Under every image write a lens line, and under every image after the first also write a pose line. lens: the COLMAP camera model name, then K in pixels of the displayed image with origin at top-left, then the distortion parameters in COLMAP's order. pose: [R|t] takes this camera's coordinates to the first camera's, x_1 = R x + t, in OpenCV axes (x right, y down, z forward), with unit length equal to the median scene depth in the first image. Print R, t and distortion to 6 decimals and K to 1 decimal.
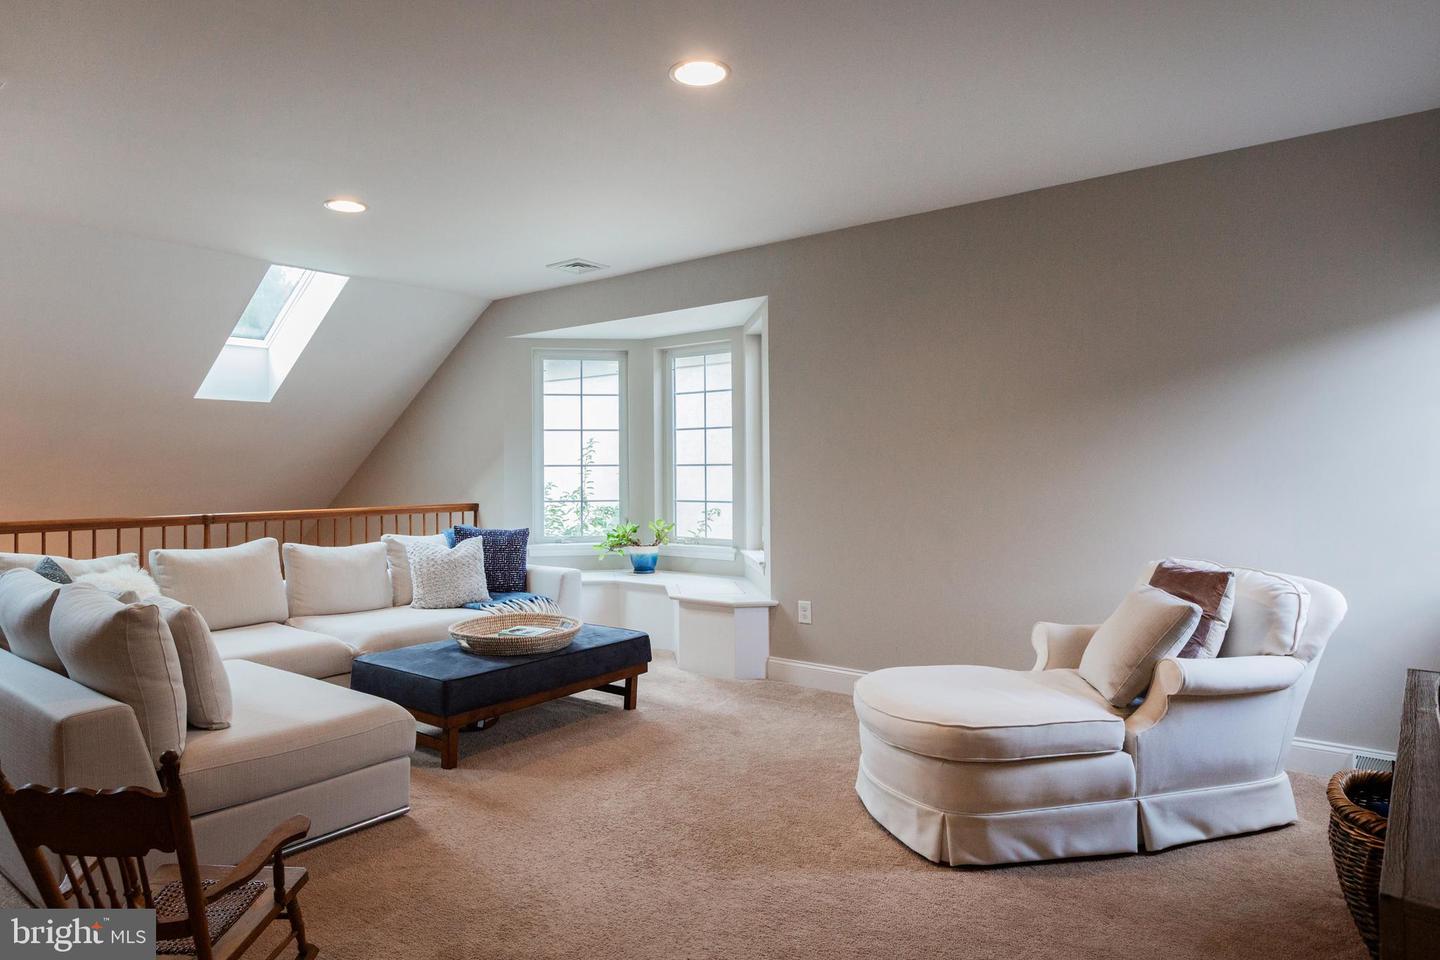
lens RADIAL K [[836.3, 0, 723.3], [0, 836.3, 477.0], [0, 0, 1]] dist [-0.000114, -0.001981]
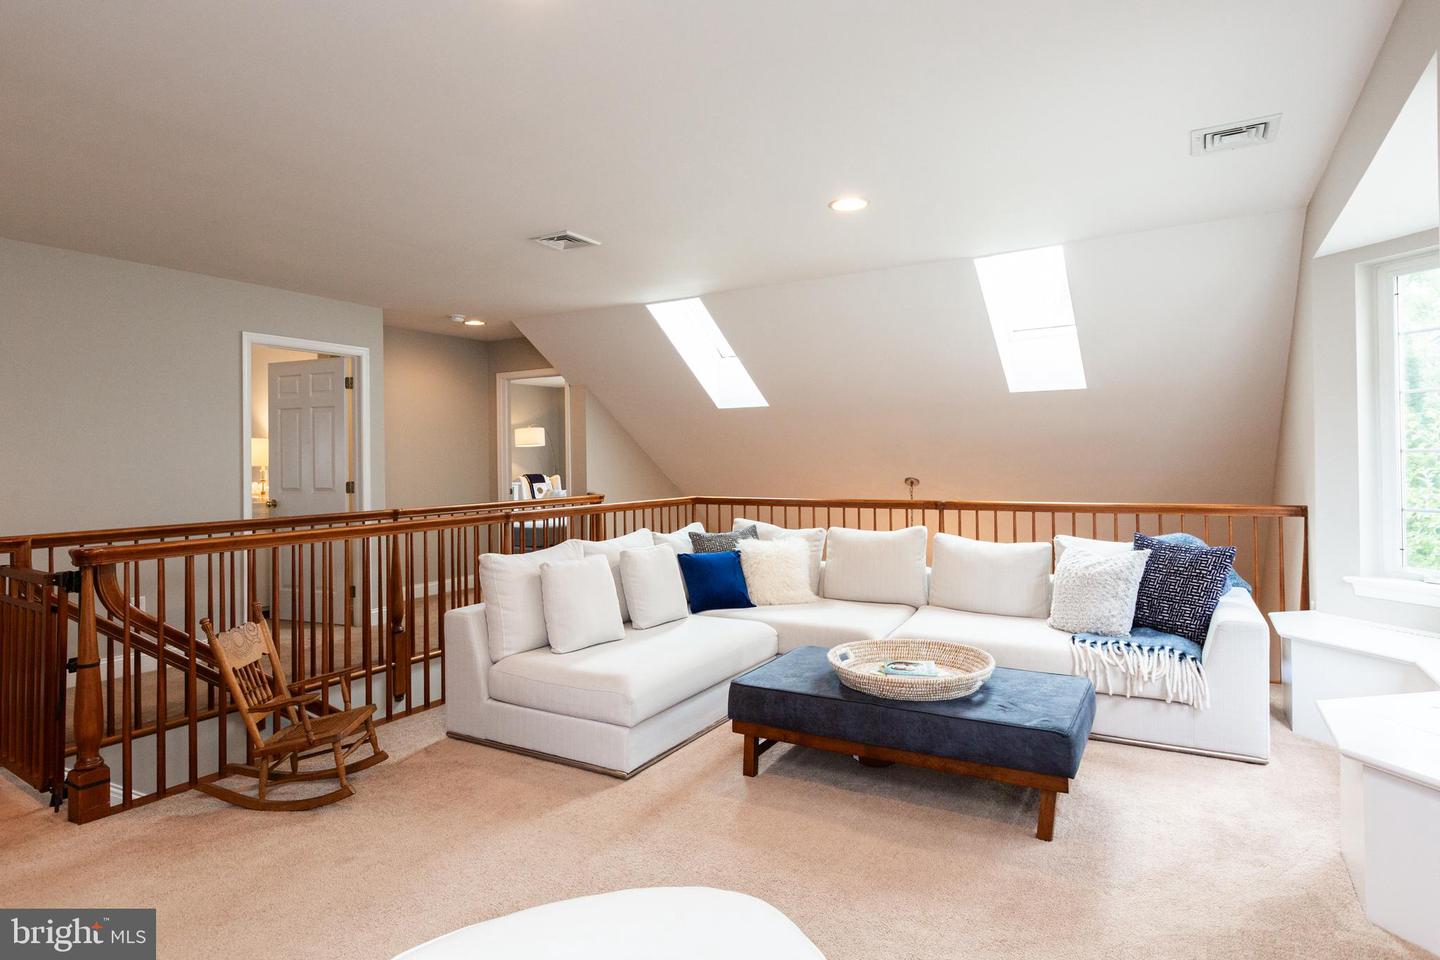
lens RADIAL K [[796.5, 0, 720.4], [0, 796.5, 471.5], [0, 0, 1]] dist [0.008528, -0.000047]
pose [[0.120298, 0.019587, -0.992545, 0.455979], [0.007327, 0.999761, 0.020617, -0.020319], [0.992711, -0.009753, 0.120126, 0.664139]]
